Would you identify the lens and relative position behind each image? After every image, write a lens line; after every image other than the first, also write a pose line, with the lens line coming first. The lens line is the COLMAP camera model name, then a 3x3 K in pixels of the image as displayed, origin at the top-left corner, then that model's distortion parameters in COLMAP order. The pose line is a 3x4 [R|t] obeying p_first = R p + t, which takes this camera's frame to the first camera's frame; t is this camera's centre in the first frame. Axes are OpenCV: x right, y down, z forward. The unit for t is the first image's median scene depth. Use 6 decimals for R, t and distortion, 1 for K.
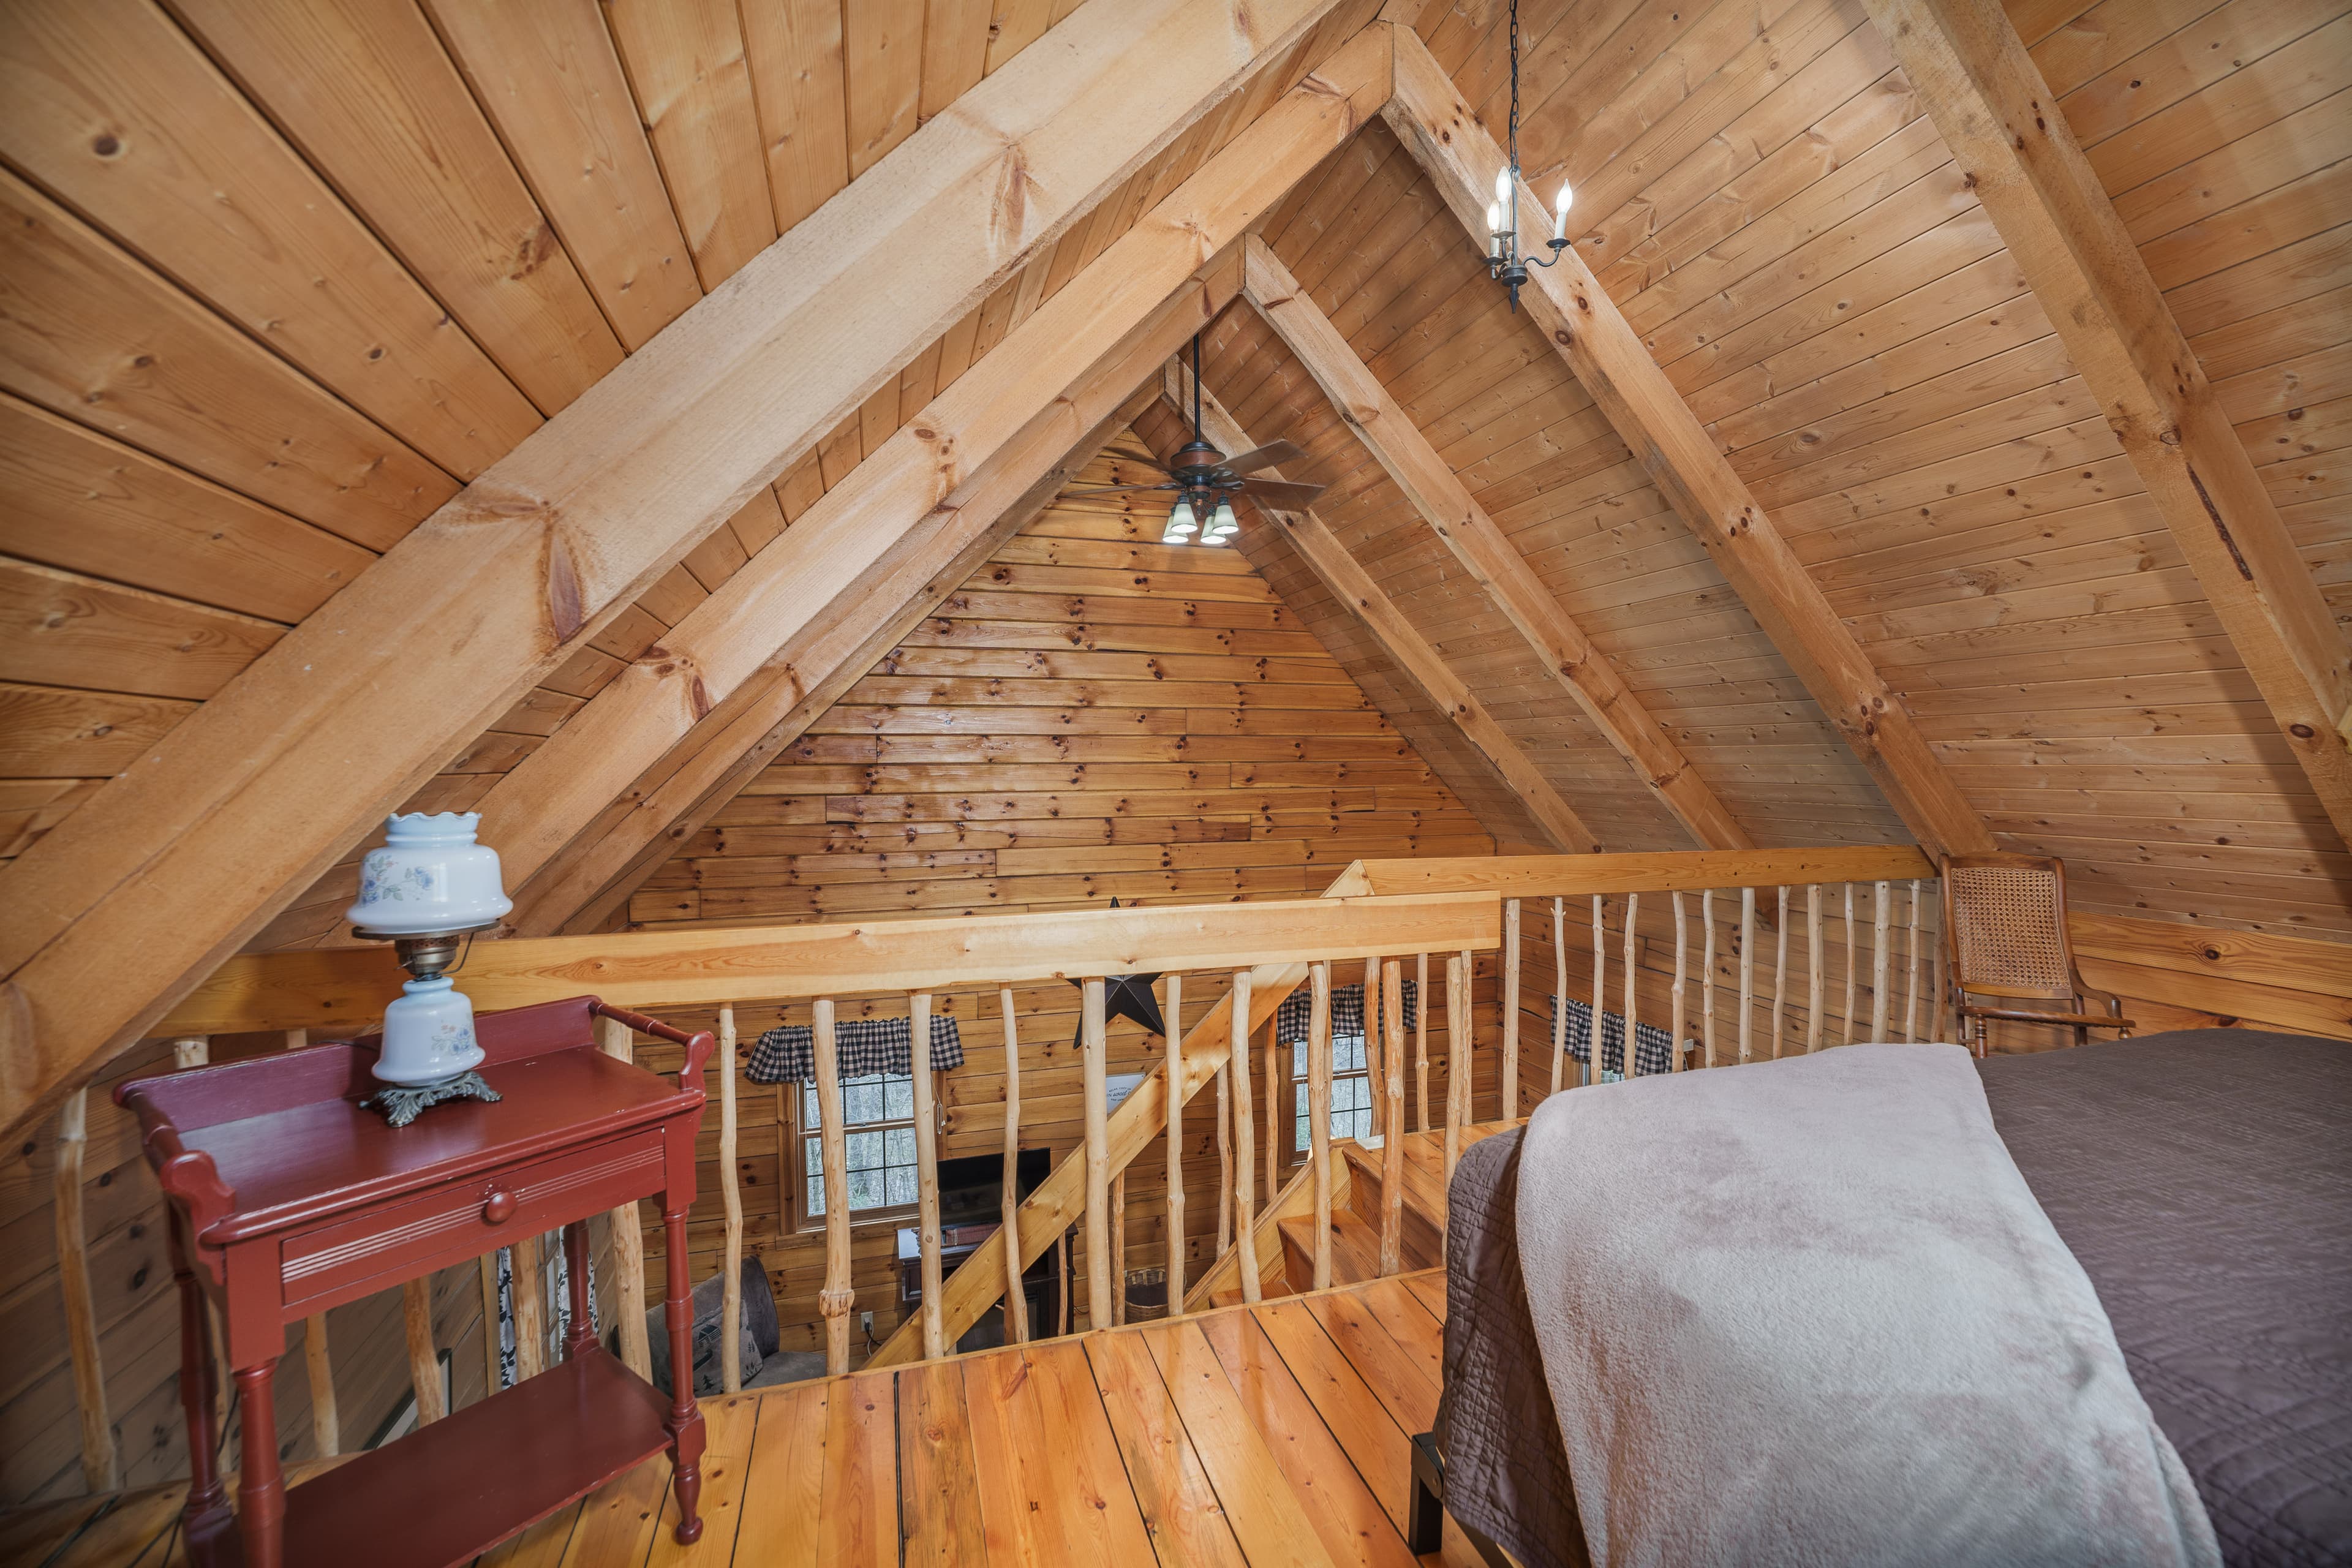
lens RADIAL K [[931.6, 0, 1170.7], [0, 931.6, 774.7], [0, 0, 1]] dist [-0.001874, -0.000451]
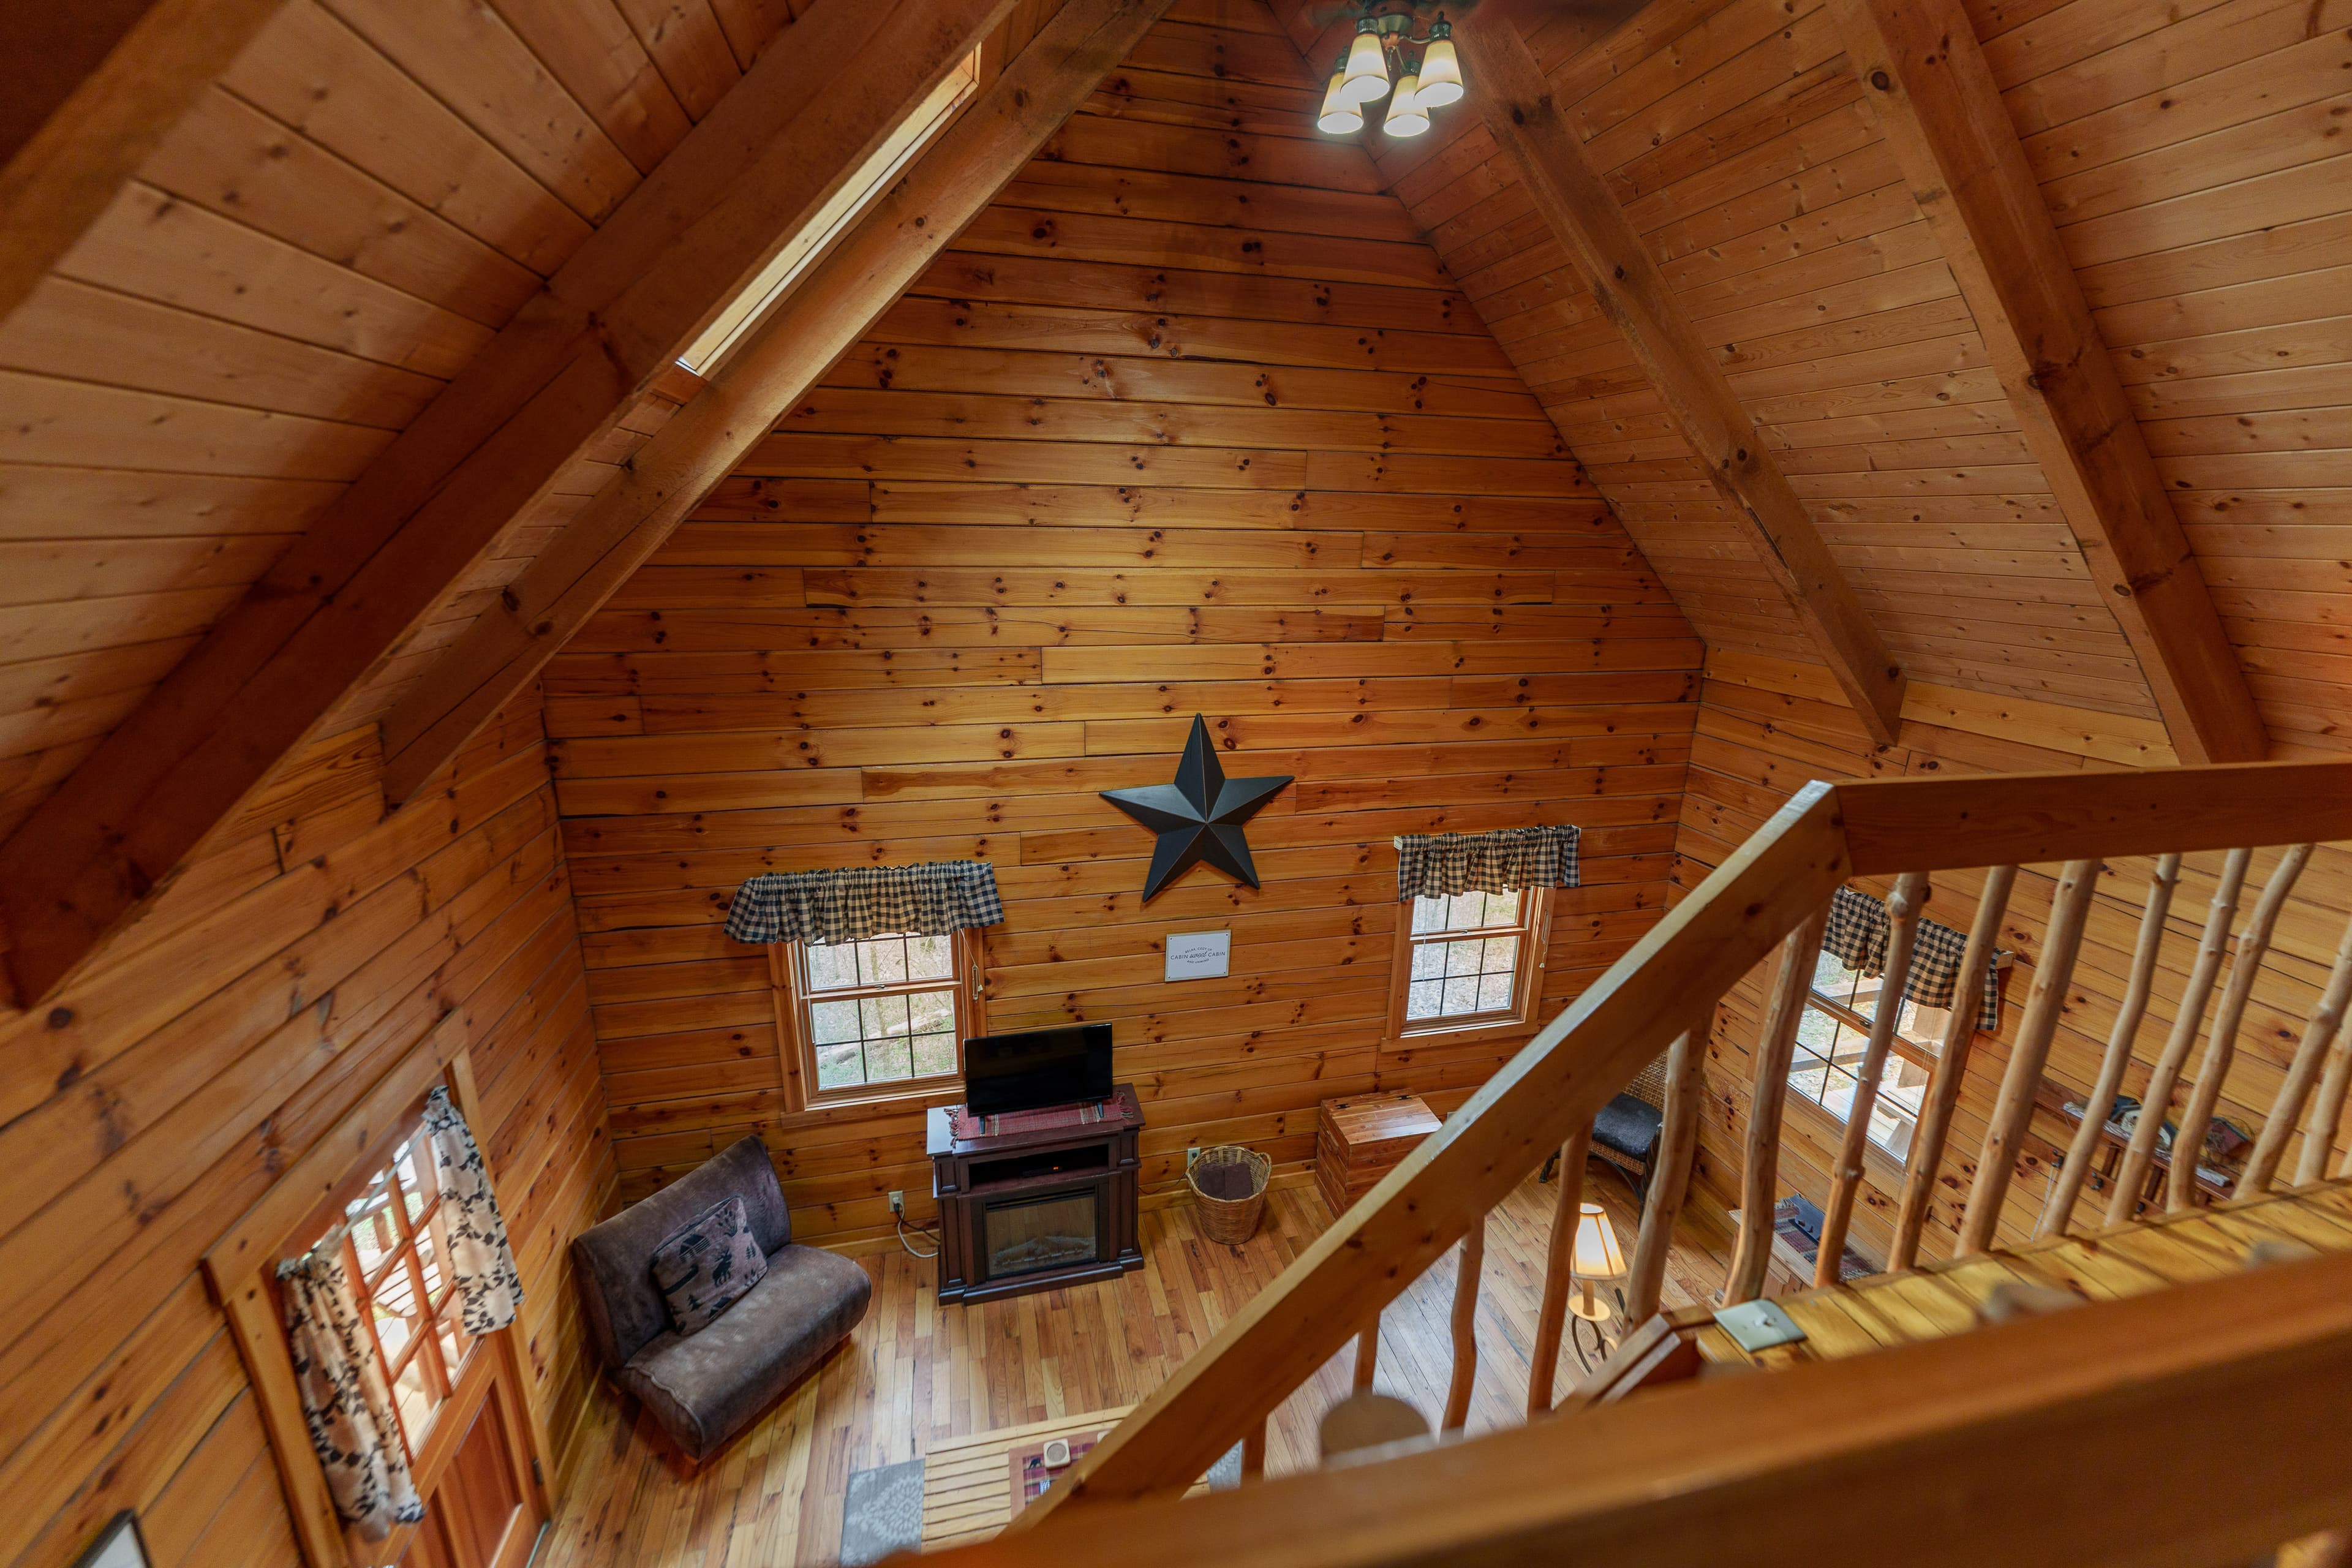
lens RADIAL K [[931.6, 0, 1173.9], [0, 931.6, 779.8], [0, 0, 1]] dist [-0.001874, -0.000451]
pose [[0.997642, 0.037858, -0.057242, -0.036296], [-0.022270, 0.967533, 0.251761, -0.005870], [0.064914, -0.249893, 0.966095, 0.268682]]
